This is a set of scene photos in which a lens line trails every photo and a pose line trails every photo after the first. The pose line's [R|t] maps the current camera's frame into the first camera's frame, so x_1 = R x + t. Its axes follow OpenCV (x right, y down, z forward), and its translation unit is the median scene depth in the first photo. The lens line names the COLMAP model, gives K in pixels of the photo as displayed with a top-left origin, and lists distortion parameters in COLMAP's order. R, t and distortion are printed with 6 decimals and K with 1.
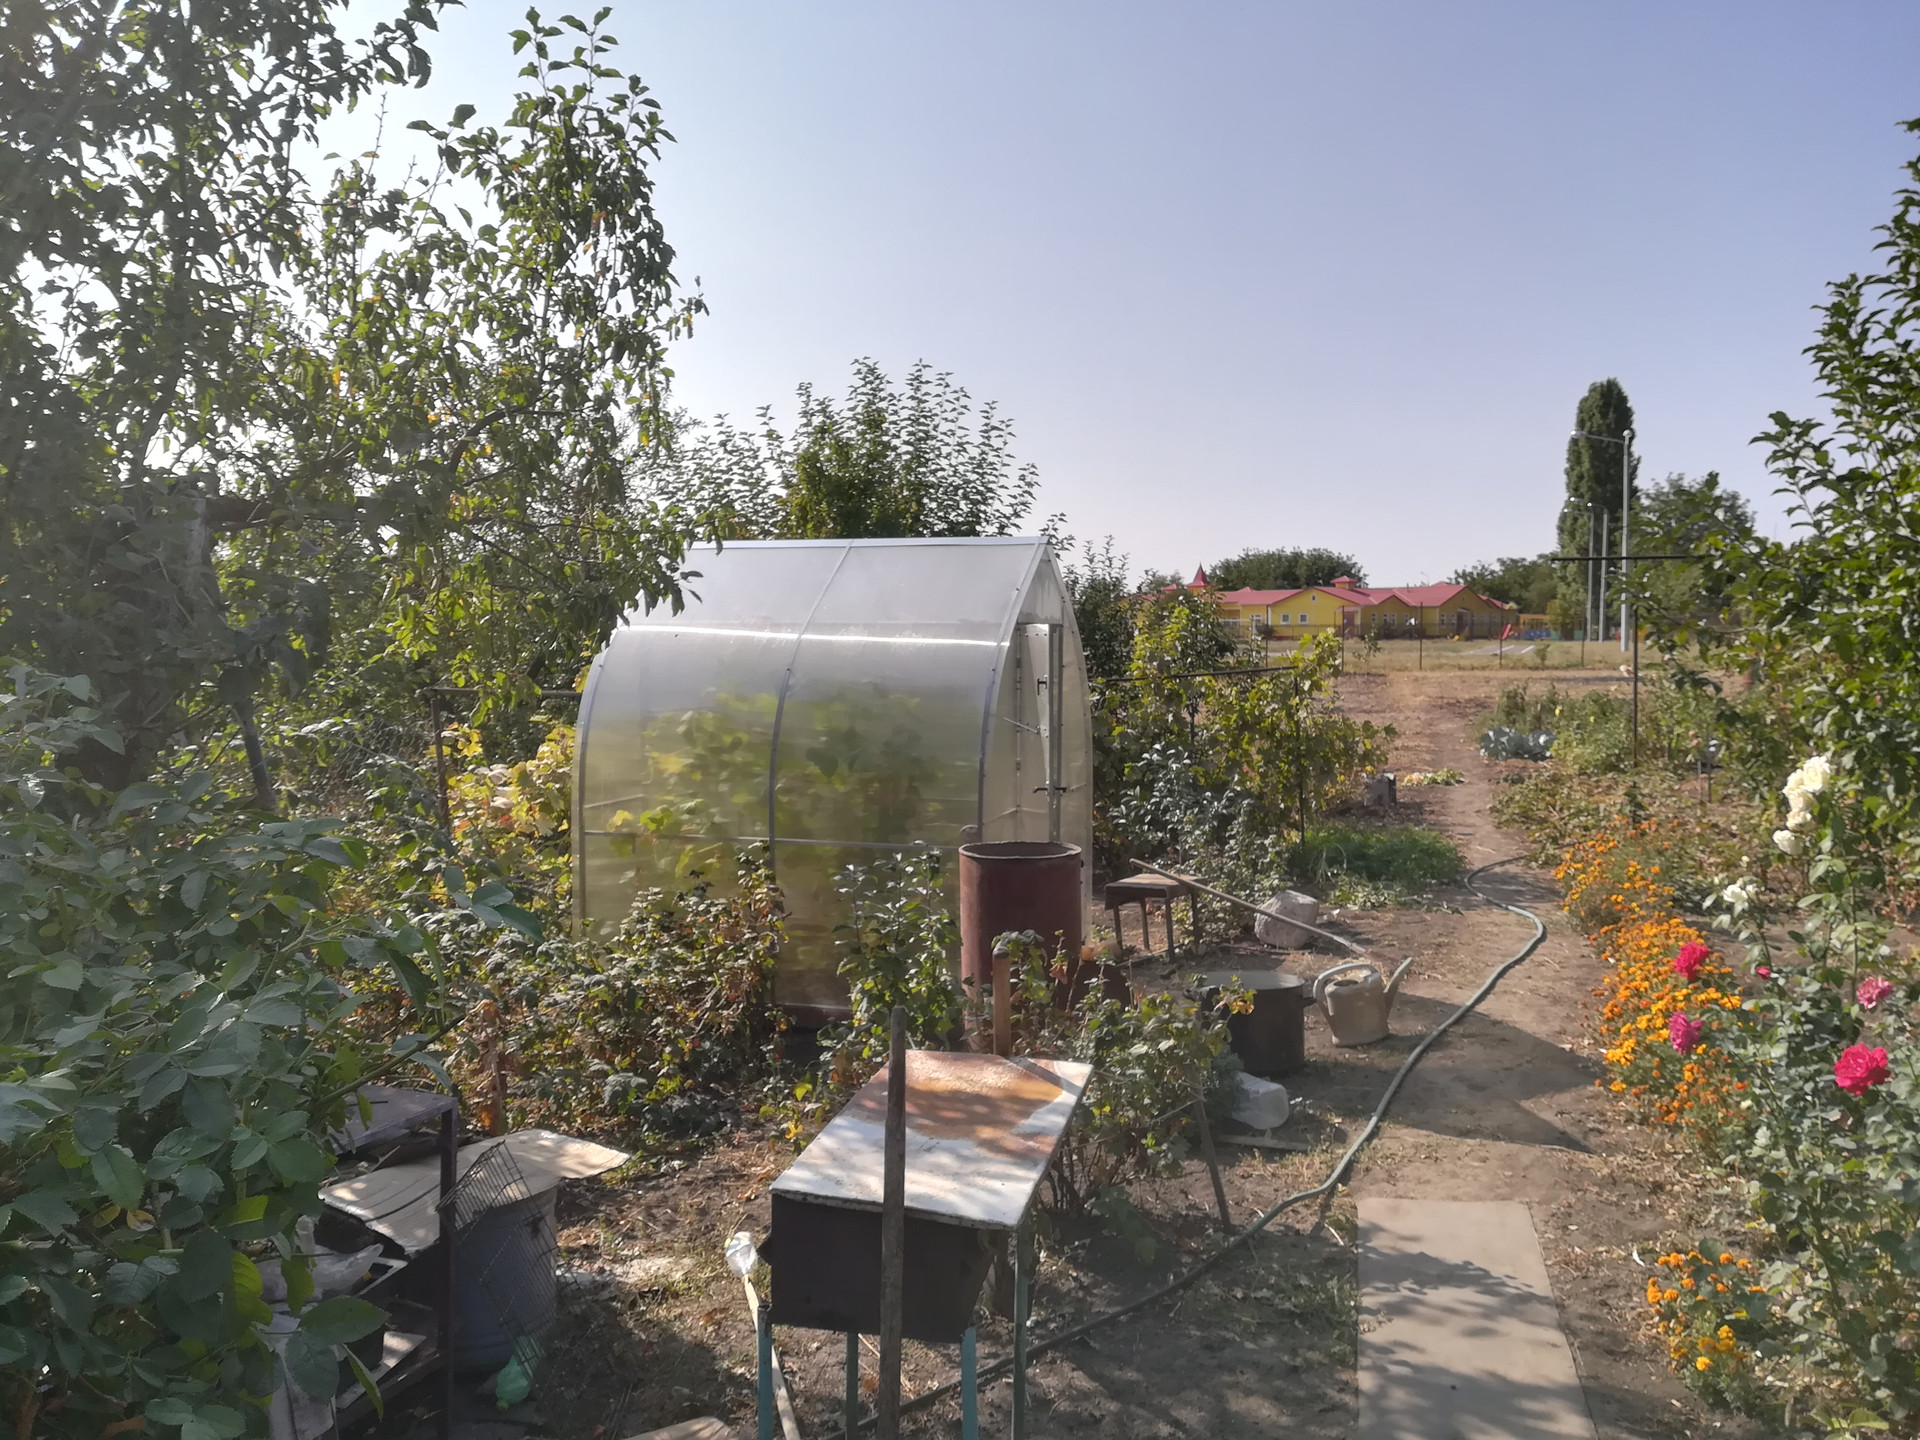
lens RADIAL K [[1469.6, 0, 960.0], [0, 1469.6, 720.0], [0, 0, 1]] dist [0.037840, -0.059771]
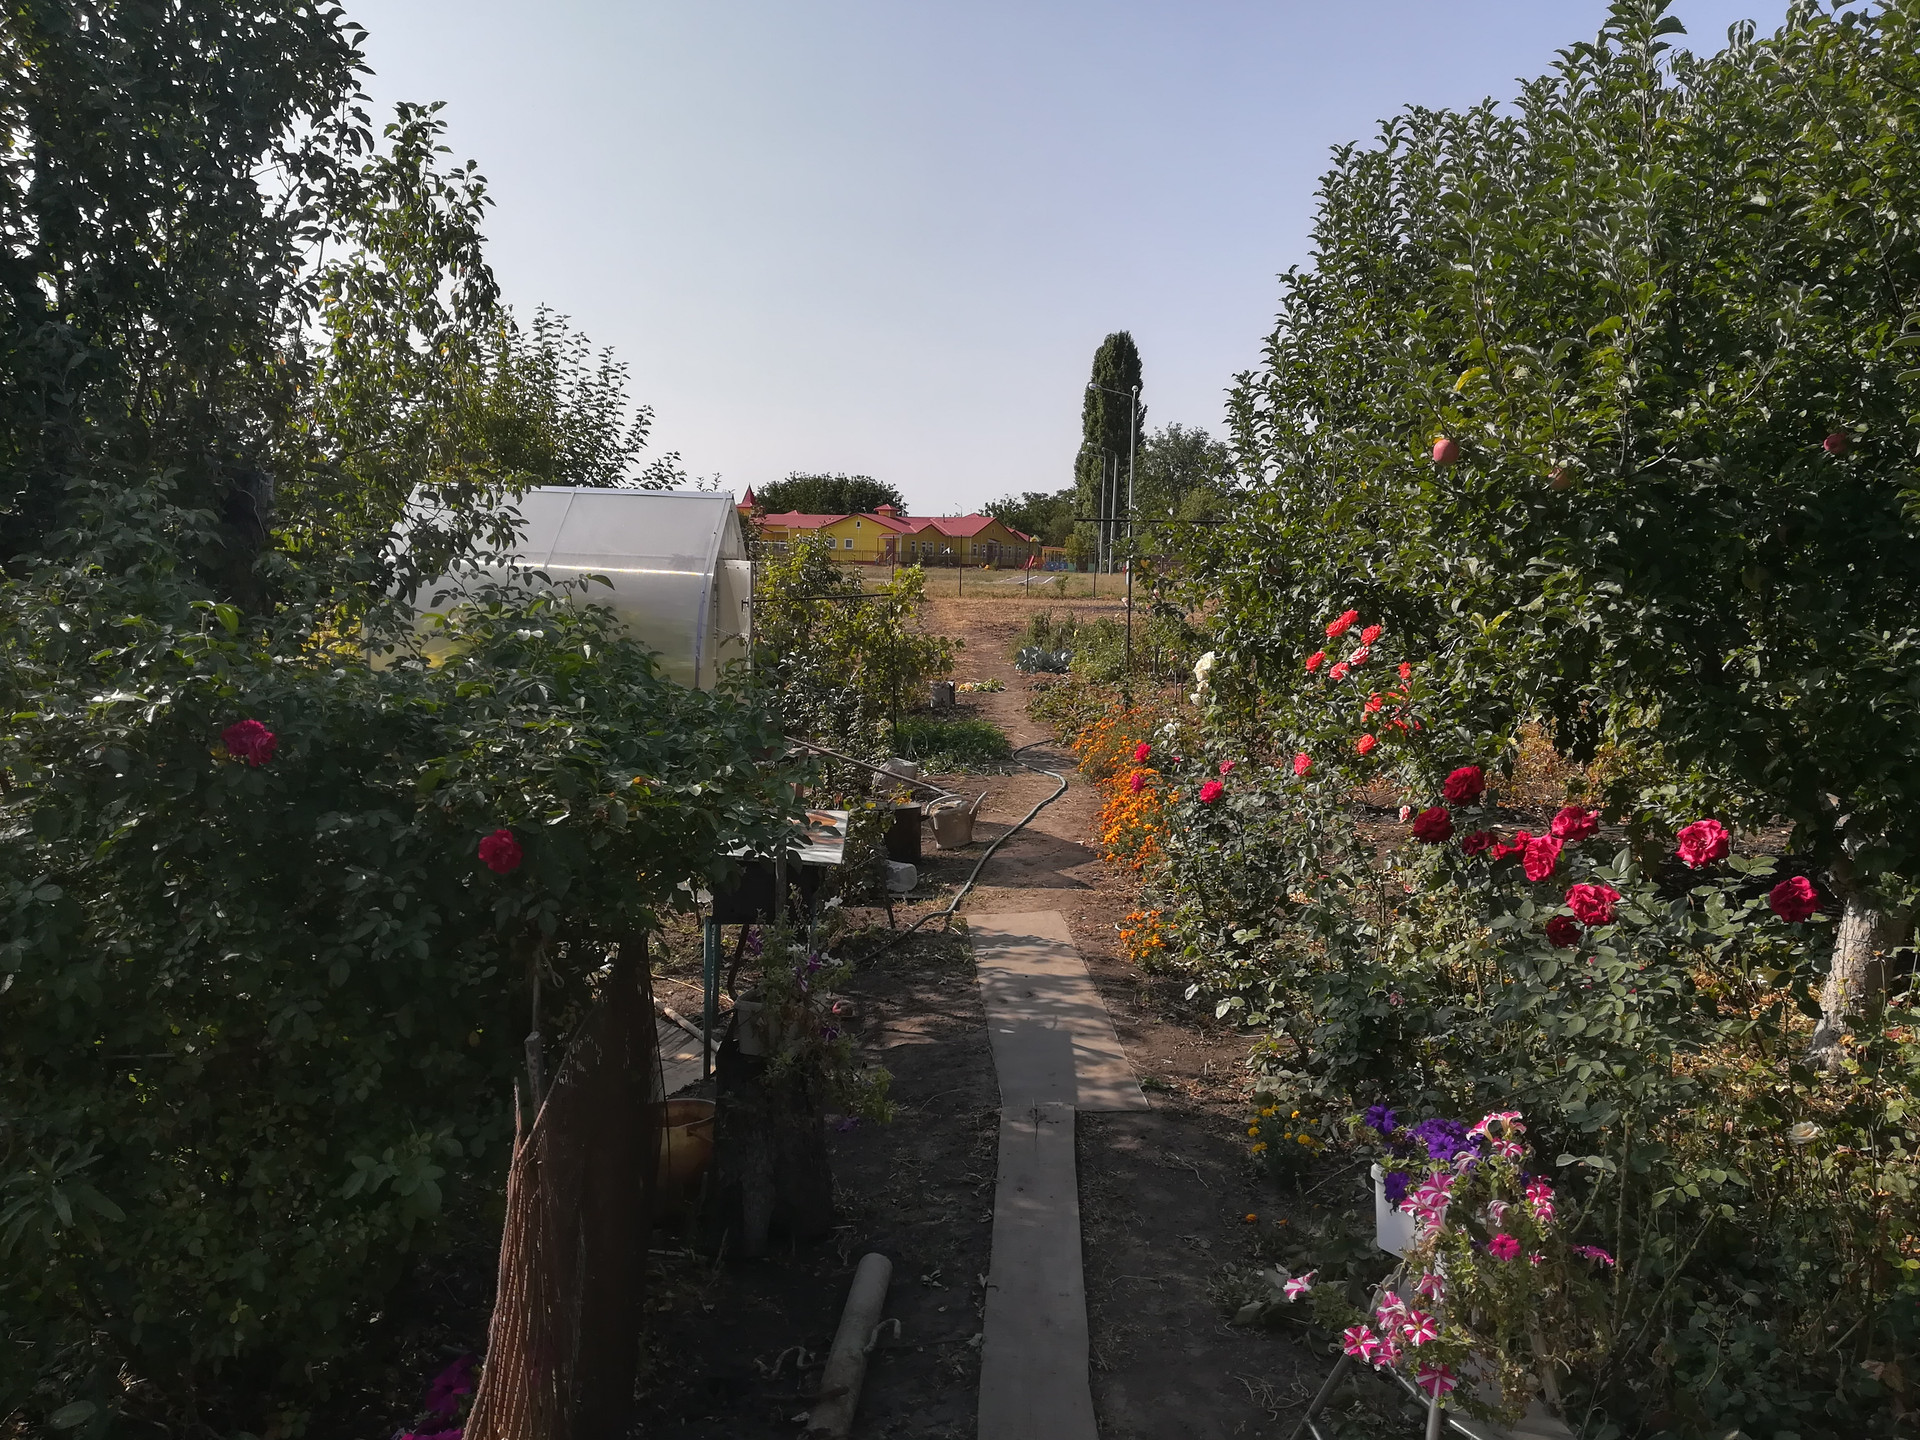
lens RADIAL K [[1472.1, 0, 960.0], [0, 1472.1, 720.0], [0, 0, 1]] dist [0.108555, -0.388919]
pose [[0.952575, -0.003470, 0.304285, -0.079660], [-0.012867, 0.998581, 0.051667, 0.004957], [-0.304033, -0.053132, 0.951179, -0.187736]]
